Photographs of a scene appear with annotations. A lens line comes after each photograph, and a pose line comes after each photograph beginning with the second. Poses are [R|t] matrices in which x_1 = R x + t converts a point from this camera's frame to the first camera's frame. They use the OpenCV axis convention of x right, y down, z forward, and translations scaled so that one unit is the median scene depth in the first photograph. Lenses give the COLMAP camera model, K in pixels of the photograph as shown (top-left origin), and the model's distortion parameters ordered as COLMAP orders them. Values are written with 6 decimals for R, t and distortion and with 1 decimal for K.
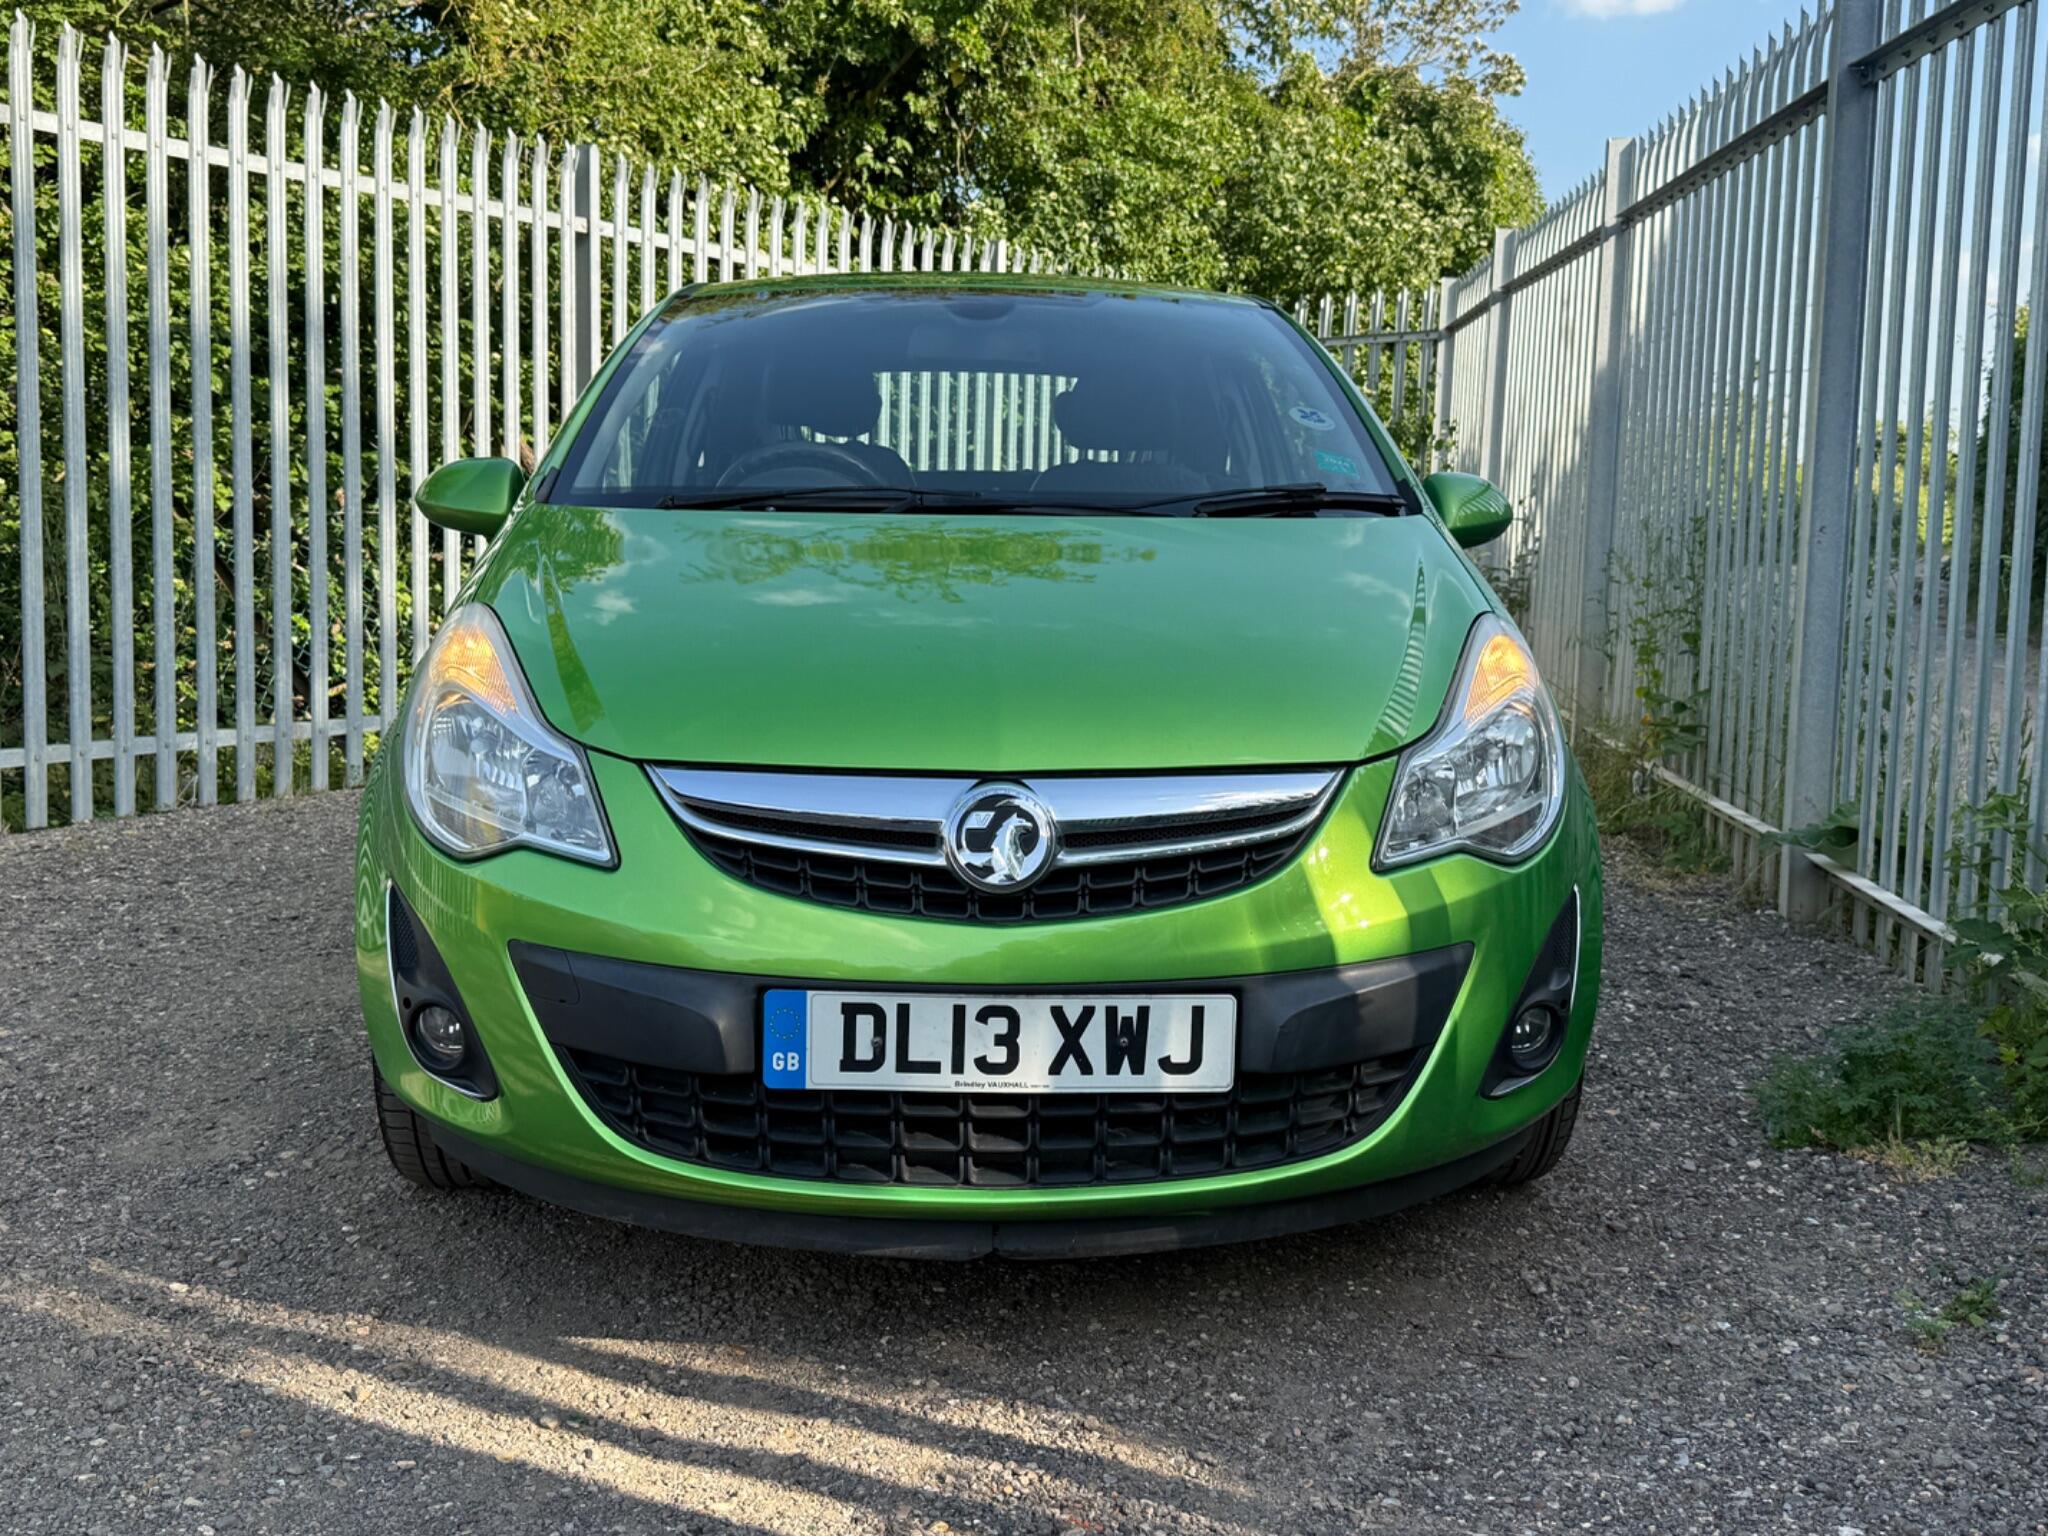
lens RADIAL K [[2106.5, 0, 1017.9], [0, 2106.5, 783.6], [0, 0, 1]] dist [0.193514, -0.444647]
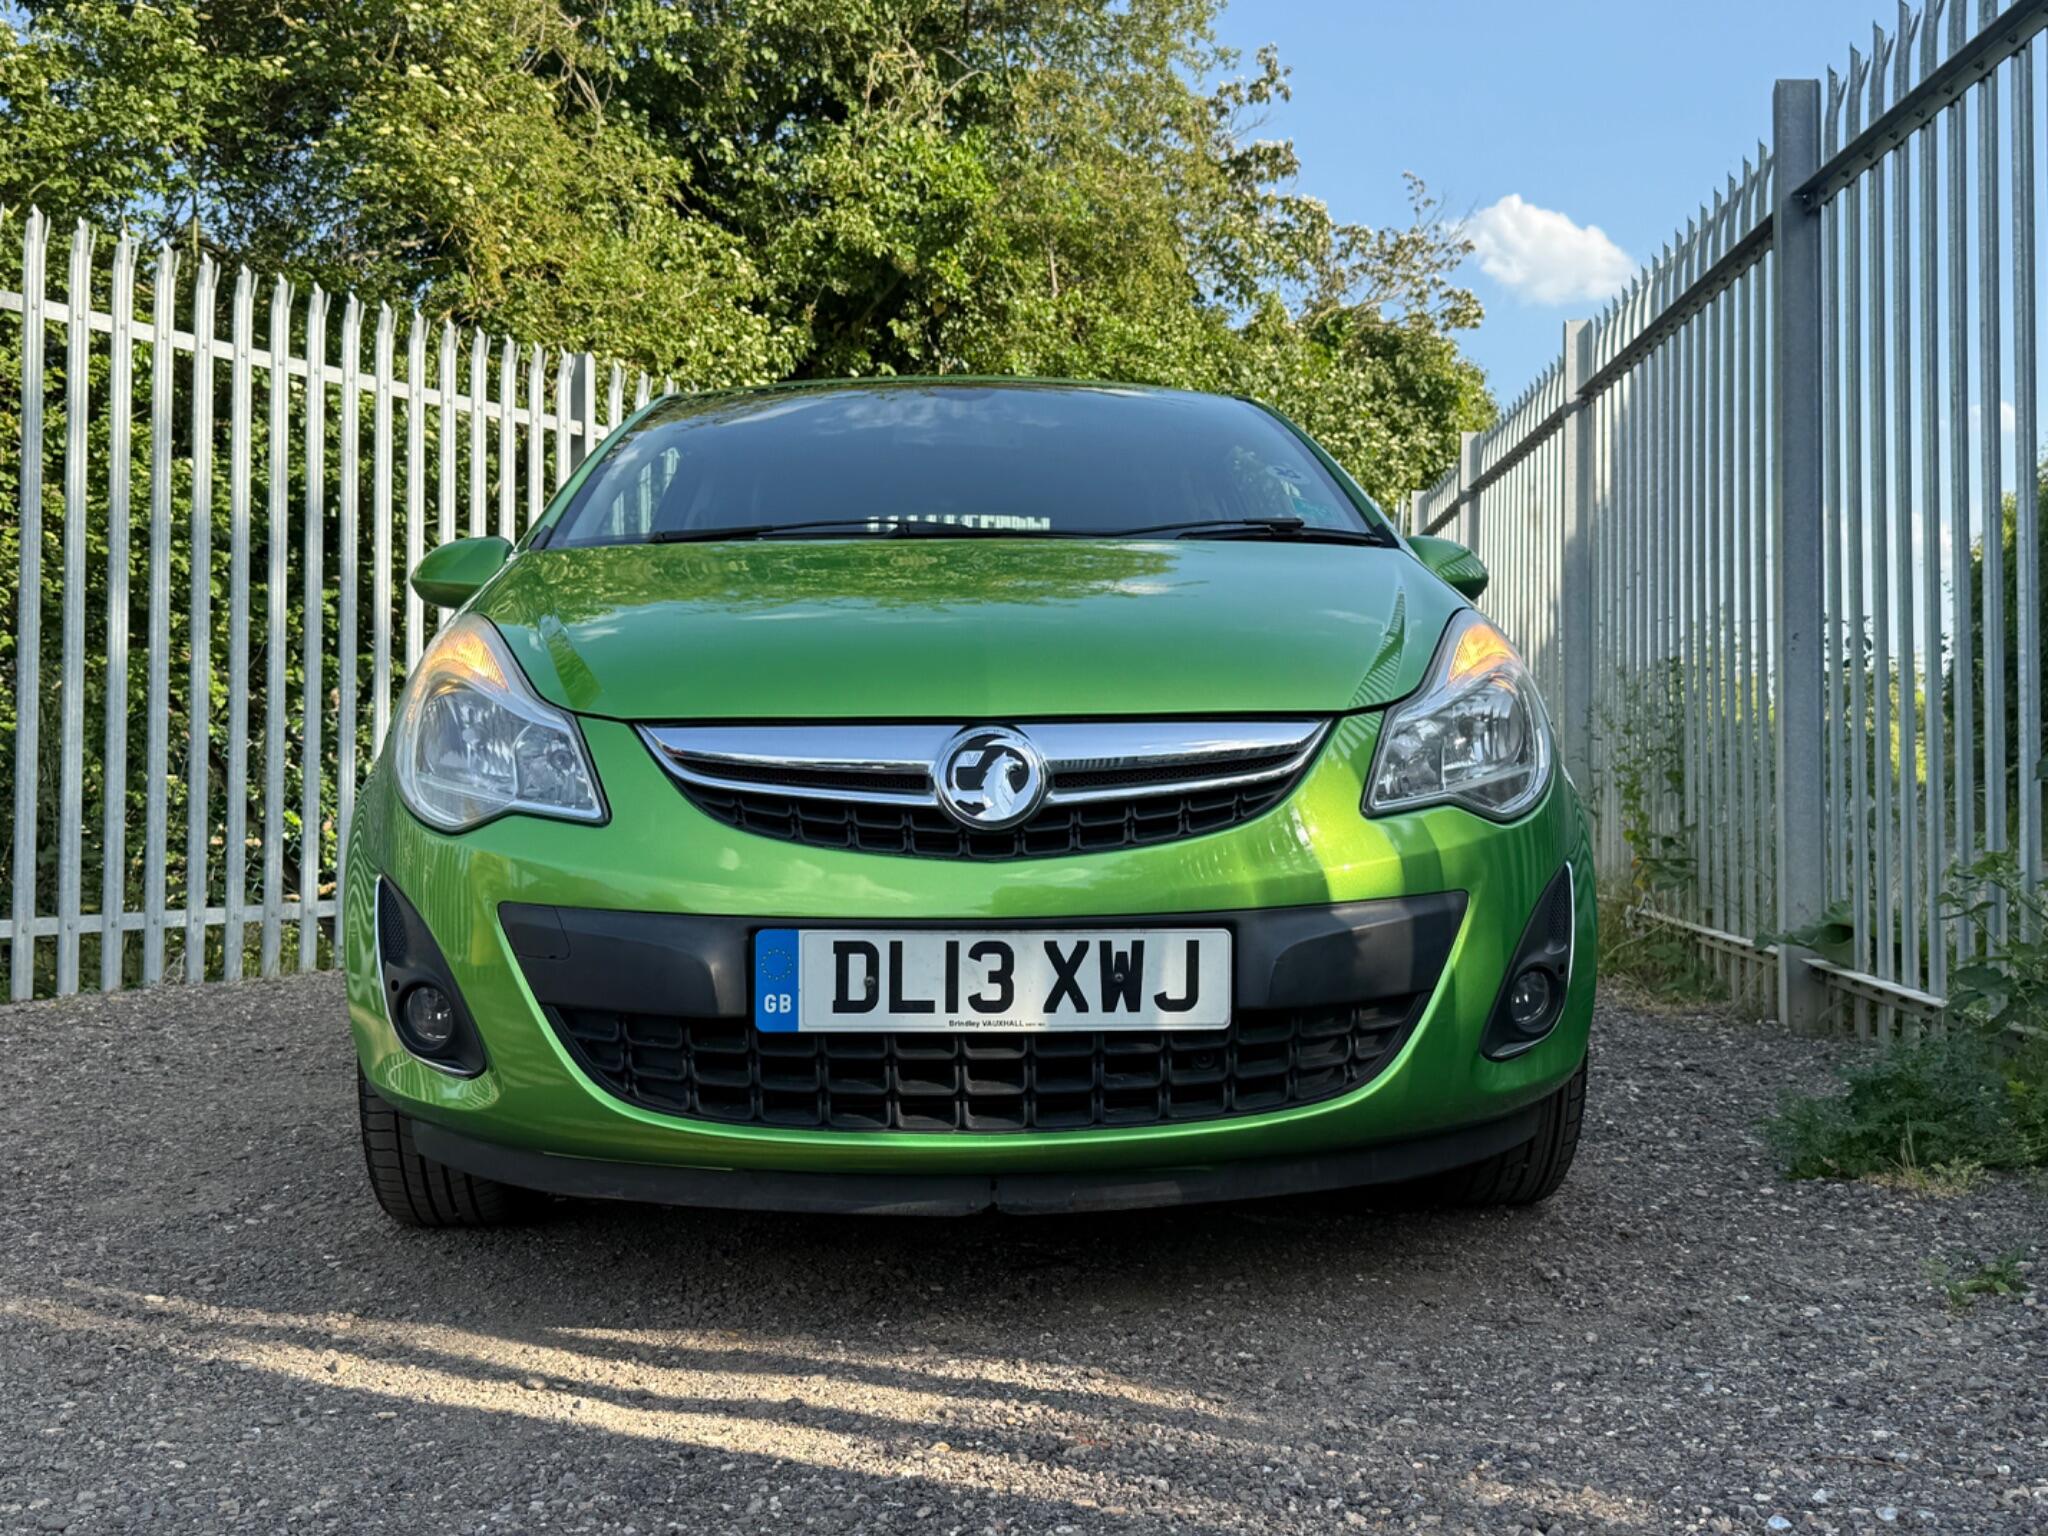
lens RADIAL K [[2106.5, 0, 1017.9], [0, 2106.5, 783.6], [0, 0, 1]] dist [0.193514, -0.444647]
pose [[0.999774, -0.020527, 0.005516, -0.000795], [0.021063, 0.991615, -0.127499, 0.146196], [-0.002853, 0.127586, 0.991823, 0.005623]]
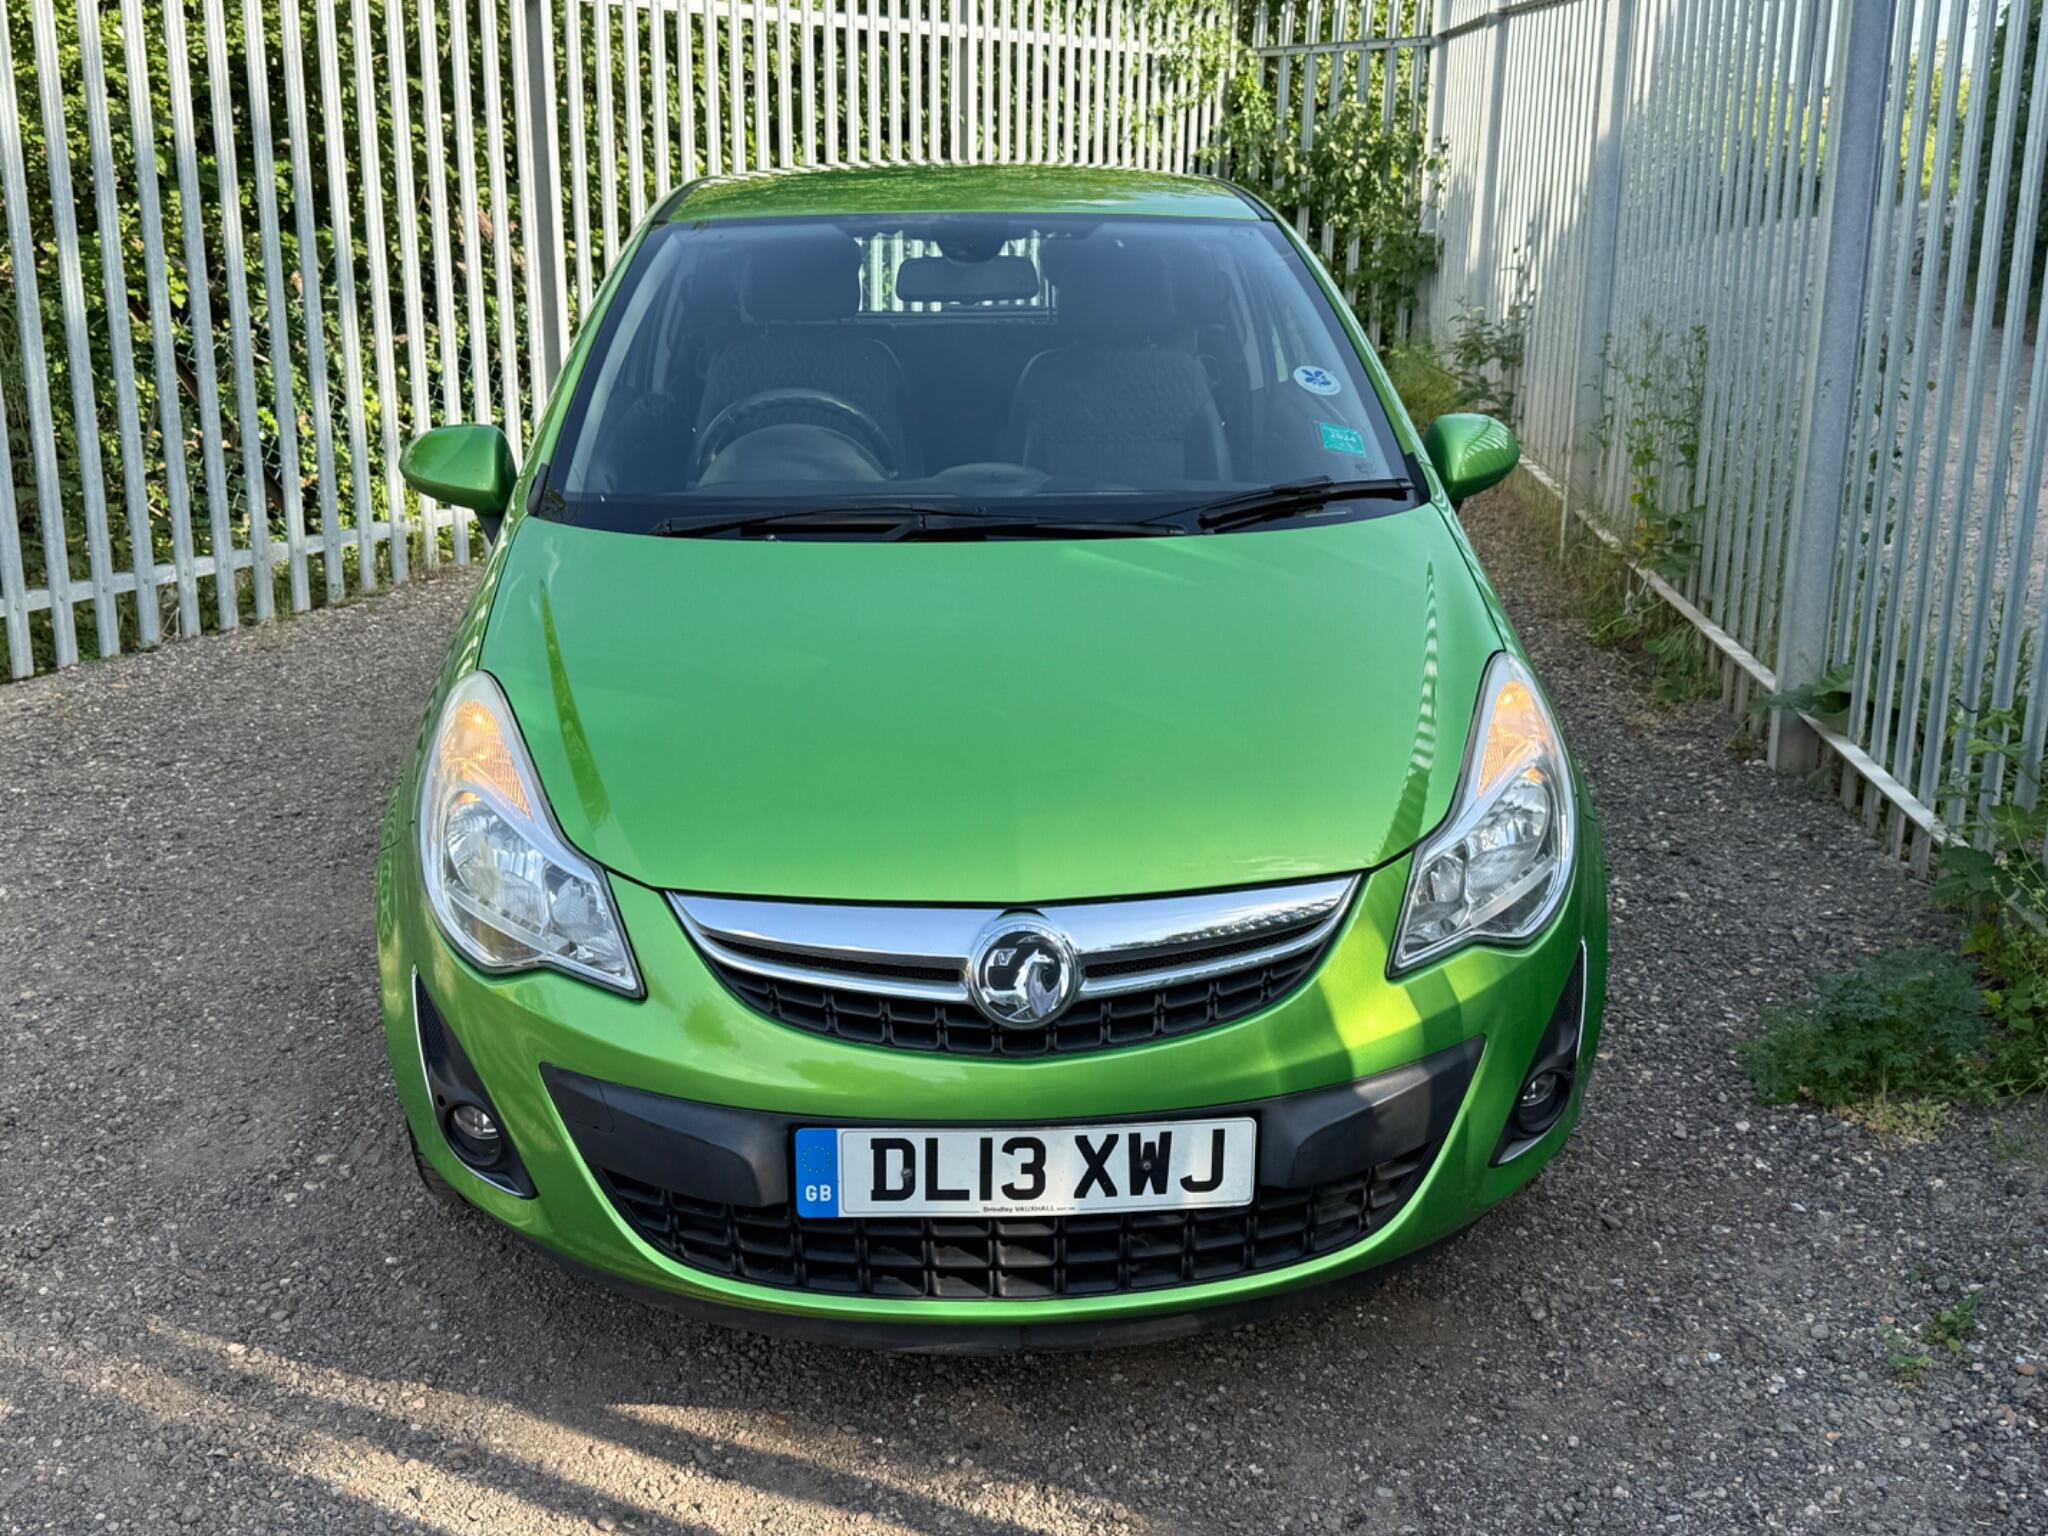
lens RADIAL K [[2109.5, 0, 1017.6], [0, 2109.5, 773.0], [0, 0, 1]] dist [0.183584, -0.415707]
pose [[0.999734, -0.021182, 0.009080, -0.016768], [0.019470, 0.987091, 0.158973, -0.215246], [-0.012330, -0.158754, 0.987241, 0.011581]]
